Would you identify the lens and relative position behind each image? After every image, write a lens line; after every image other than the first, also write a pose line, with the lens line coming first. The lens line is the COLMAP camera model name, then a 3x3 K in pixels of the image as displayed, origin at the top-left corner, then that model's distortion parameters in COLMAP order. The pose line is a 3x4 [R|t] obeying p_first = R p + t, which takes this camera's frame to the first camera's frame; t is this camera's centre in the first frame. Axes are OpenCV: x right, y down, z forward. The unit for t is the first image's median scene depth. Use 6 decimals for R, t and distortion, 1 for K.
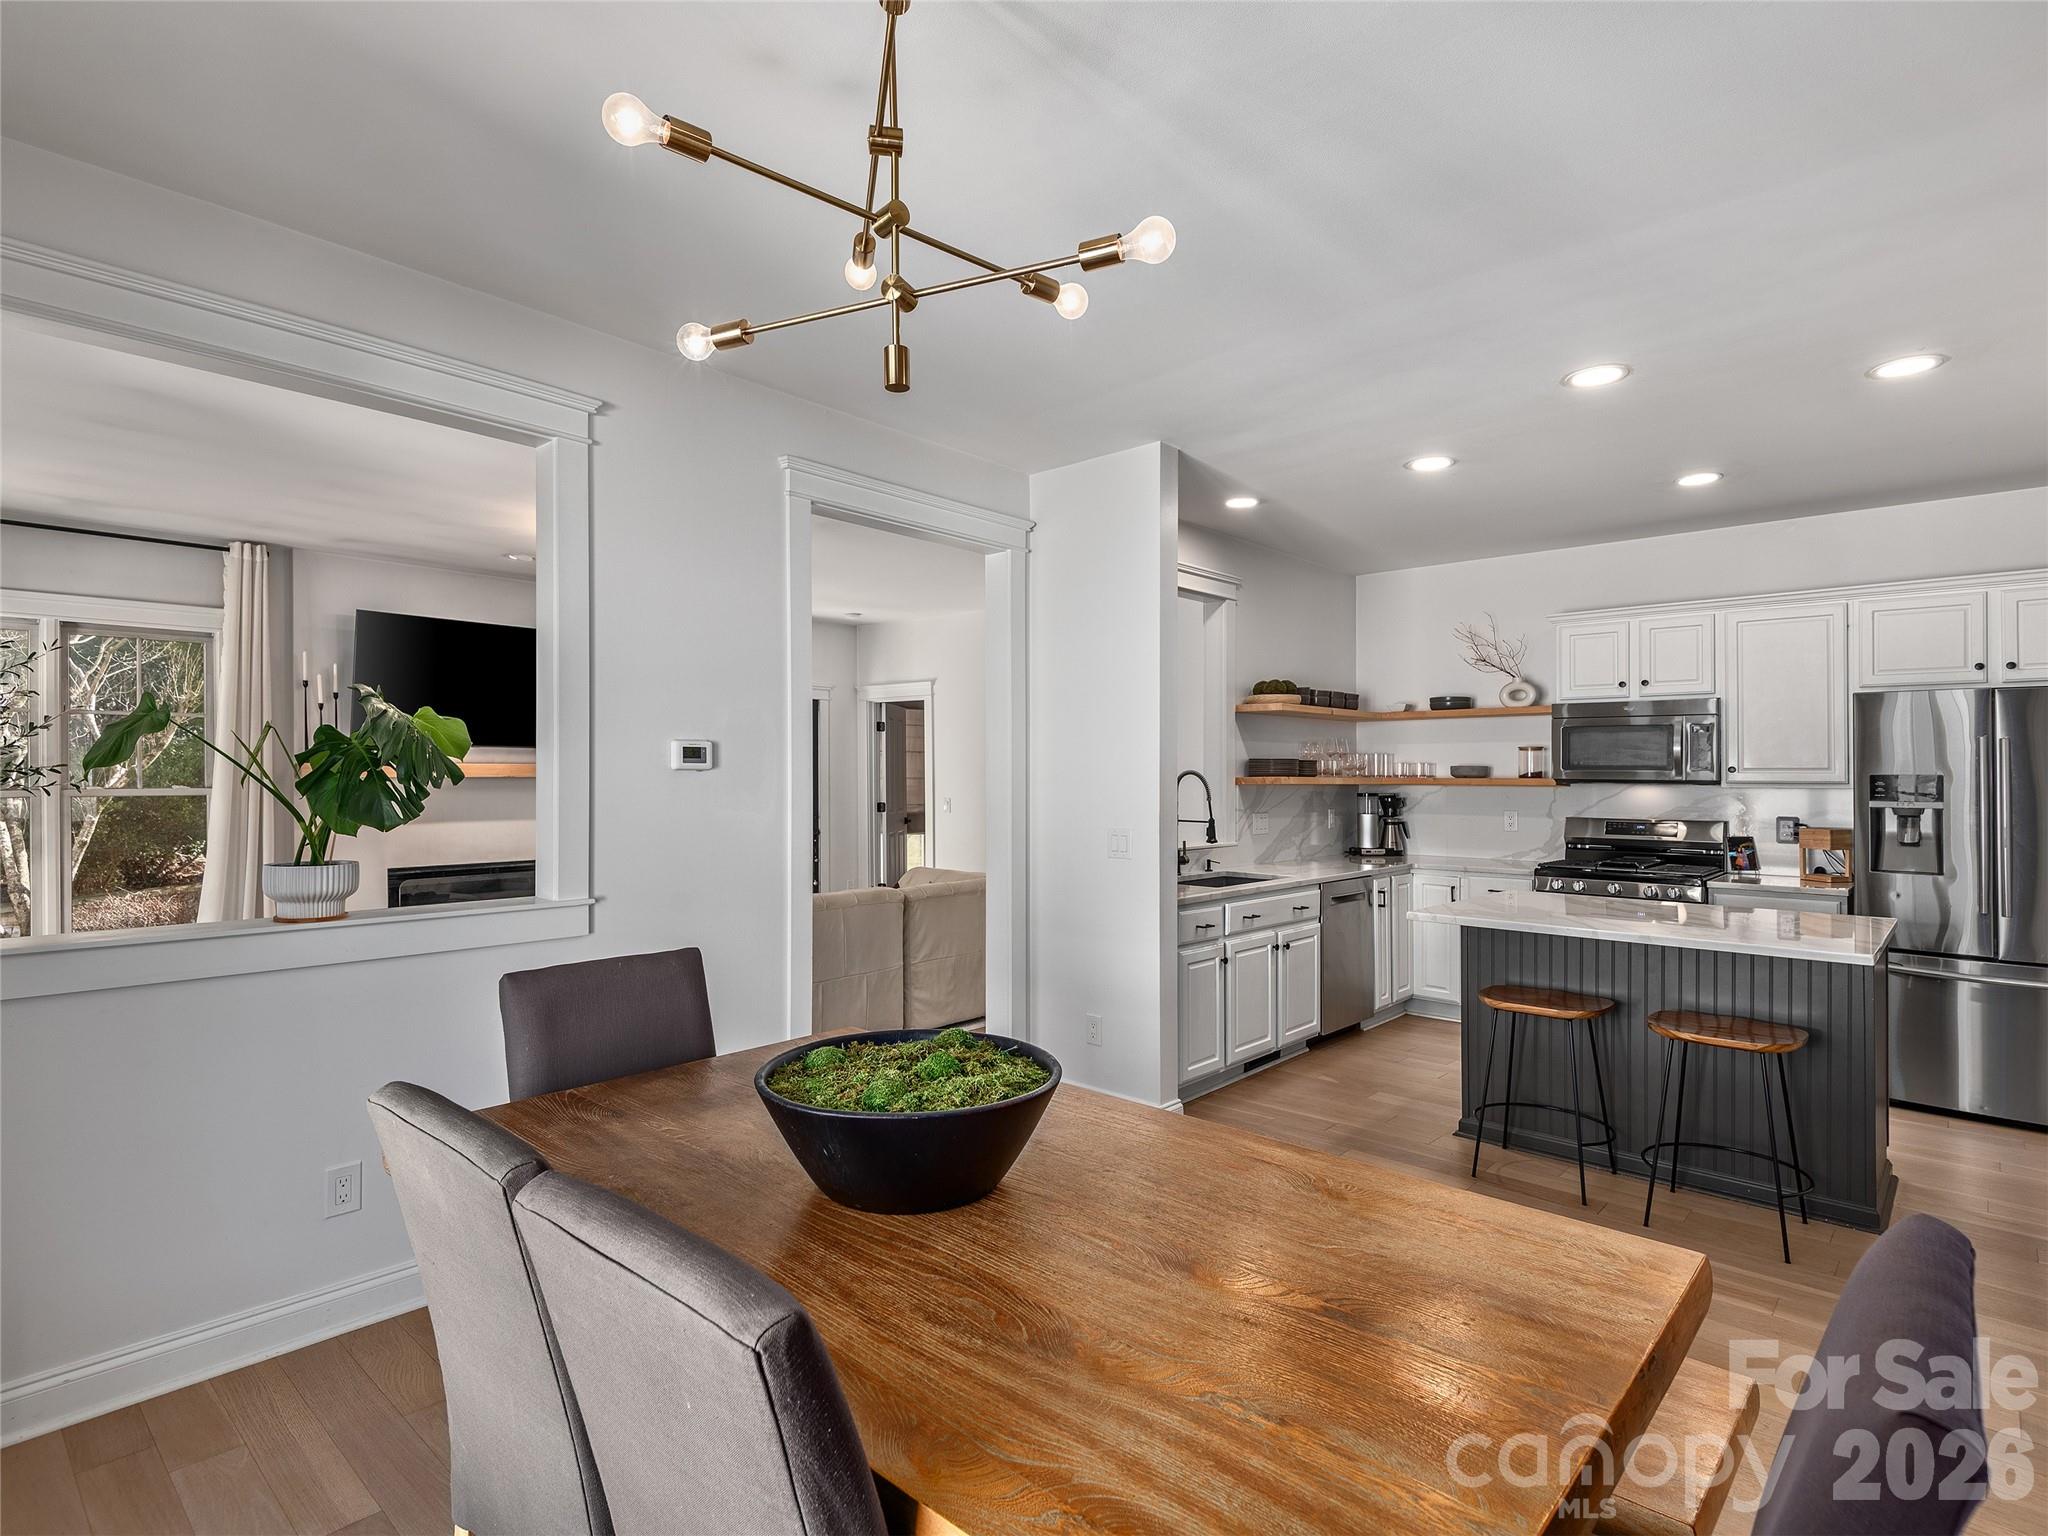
lens RADIAL K [[1061.3, 0, 1027.5], [0, 1061.3, 775.3], [0, 0, 1]] dist [0.027948, -0.002848]
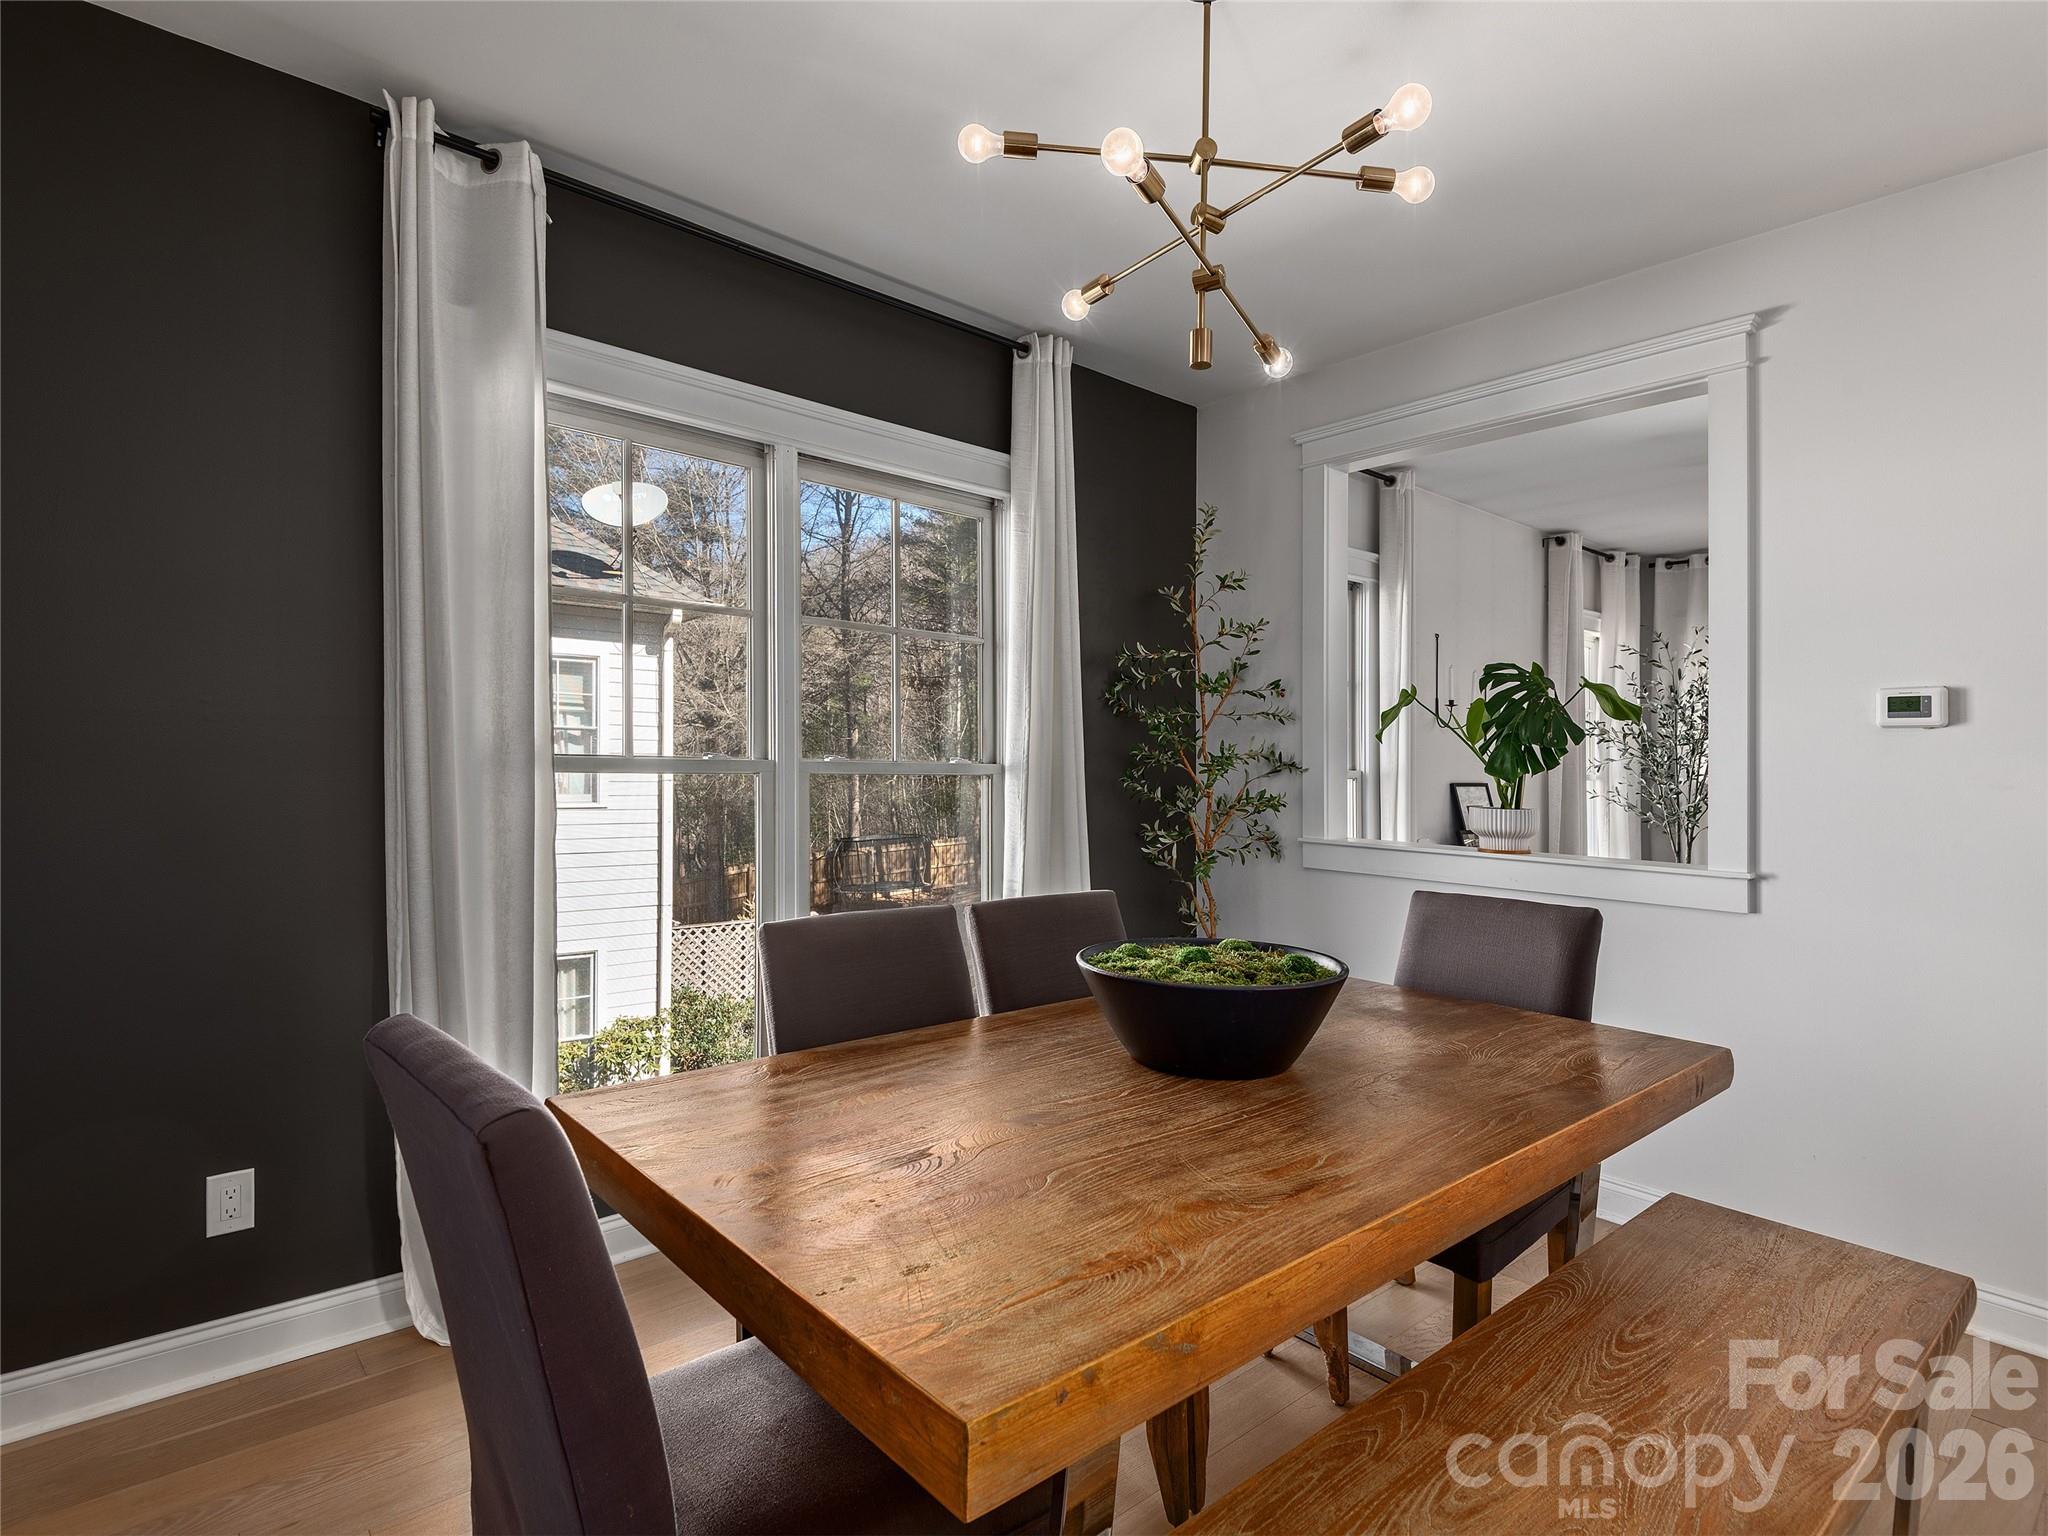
lens RADIAL K [[1061.3, 0, 1015.7], [0, 1061.3, 776.1], [0, 0, 1]] dist [0.027948, -0.002848]
pose [[-0.121000, 0.011105, -0.992590, 1.514877], [-0.021364, 0.999677, 0.013789, 0.094555], [0.992423, 0.022874, -0.120724, 1.341597]]
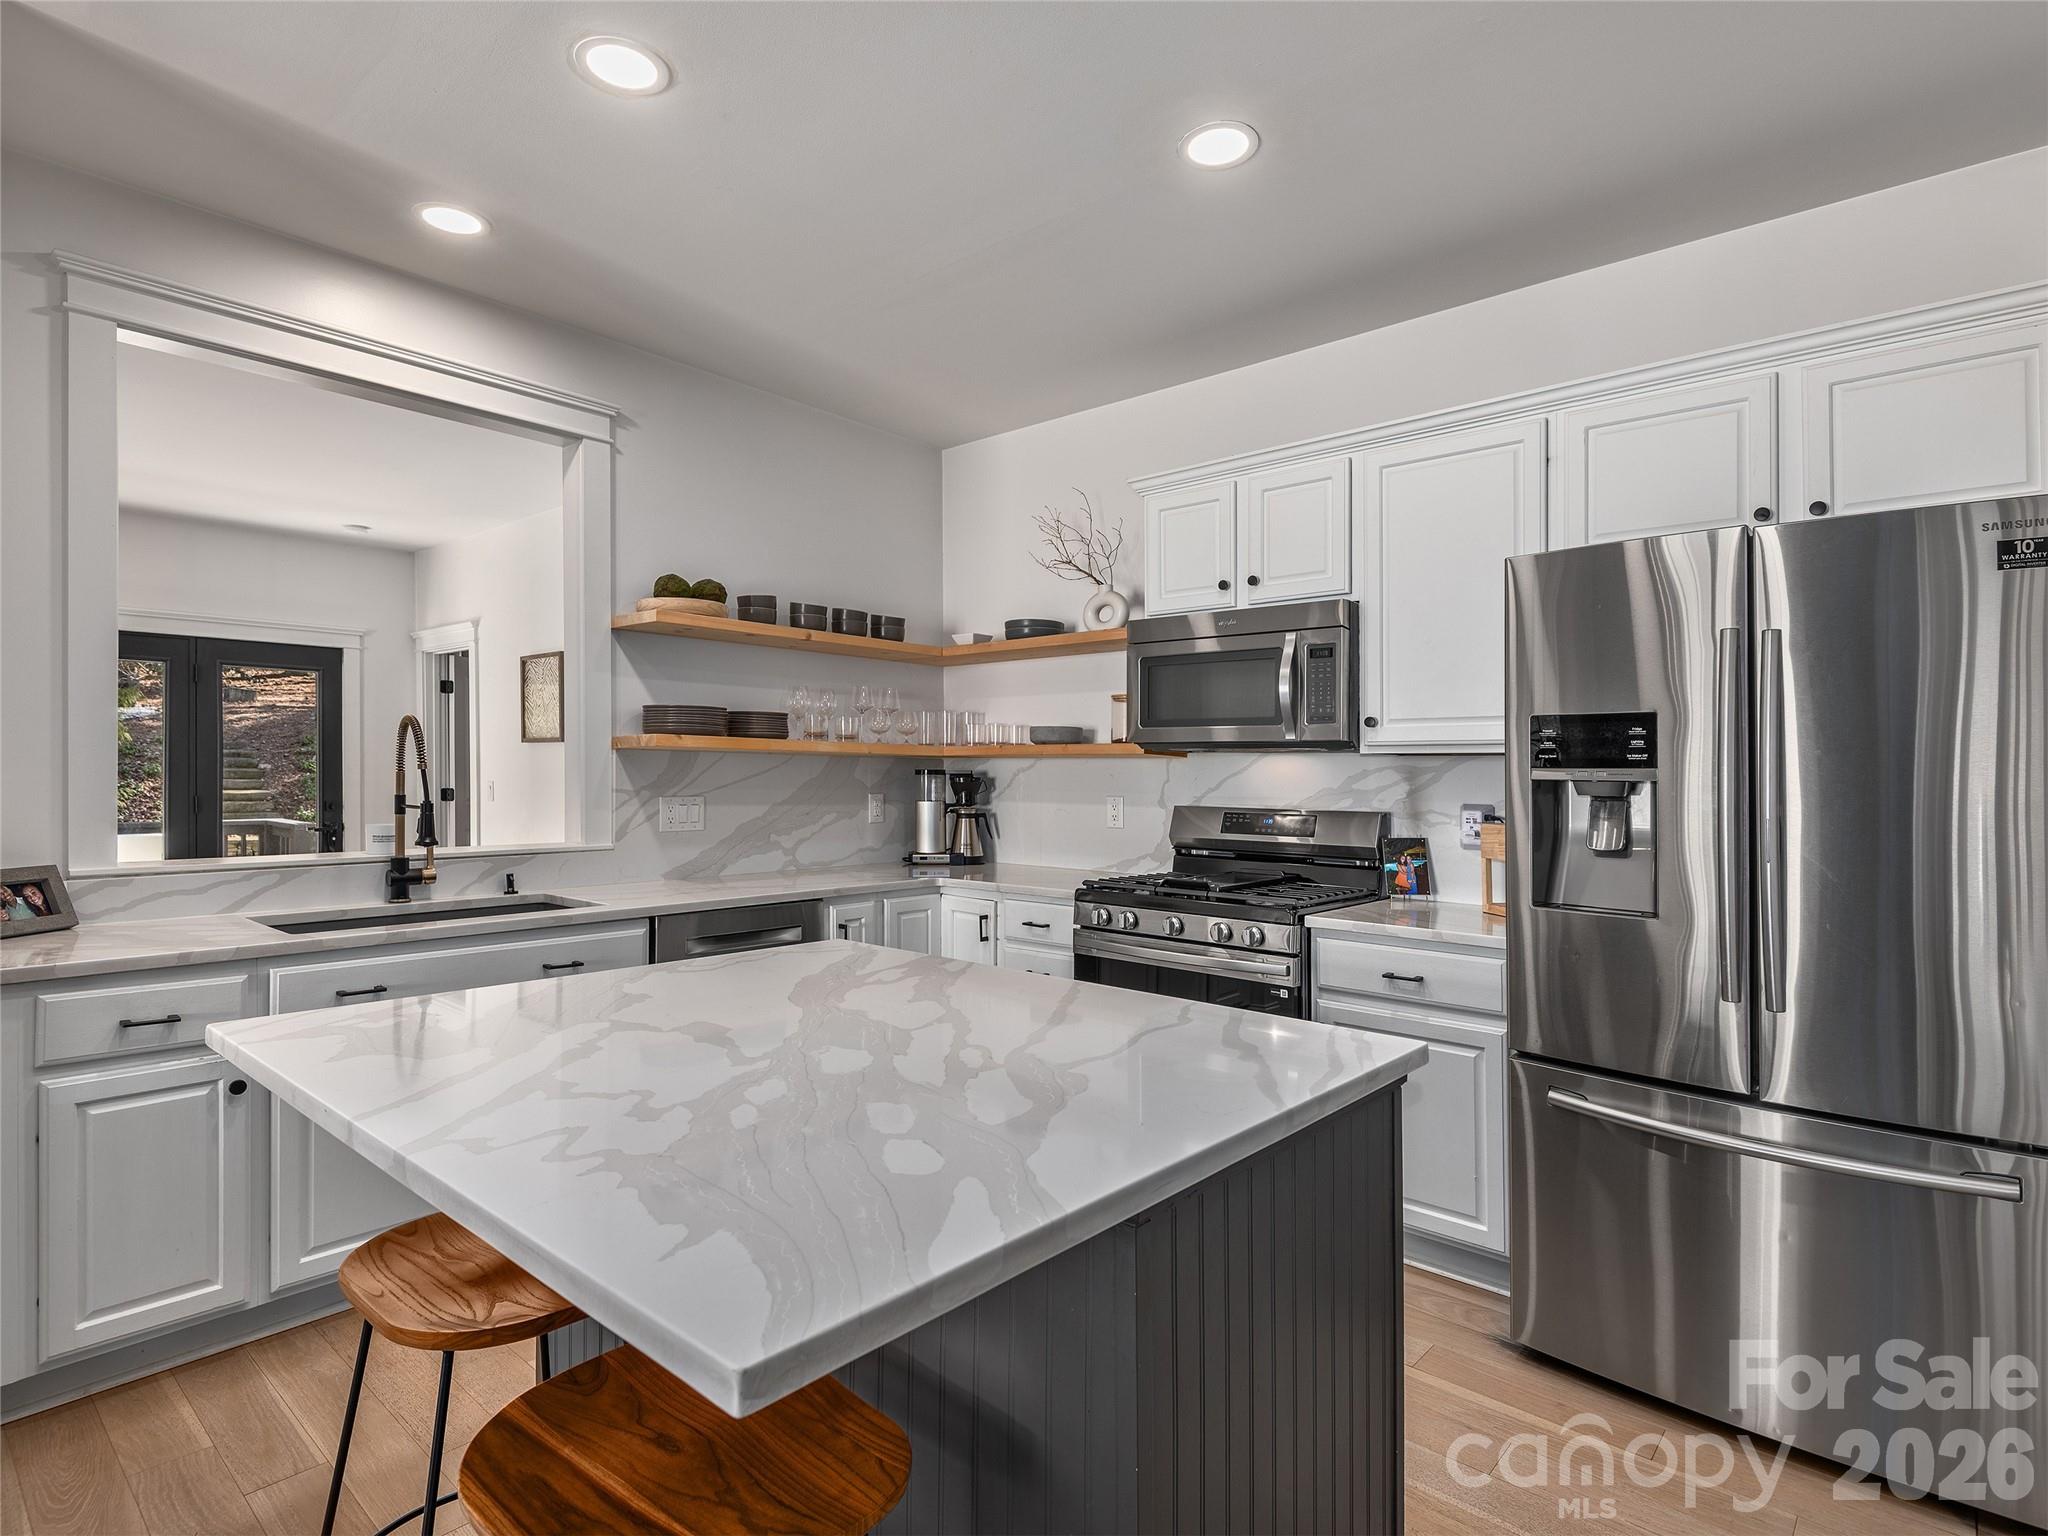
lens RADIAL K [[1061.3, 0, 1014.9], [0, 1061.3, 774.5], [0, 0, 1]] dist [0.027948, -0.002848]
pose [[0.999972, 0.005363, 0.005243, 0.408147], [-0.005365, 0.999986, 0.000239, 0.021271], [-0.005242, -0.000267, 0.999986, 0.376698]]
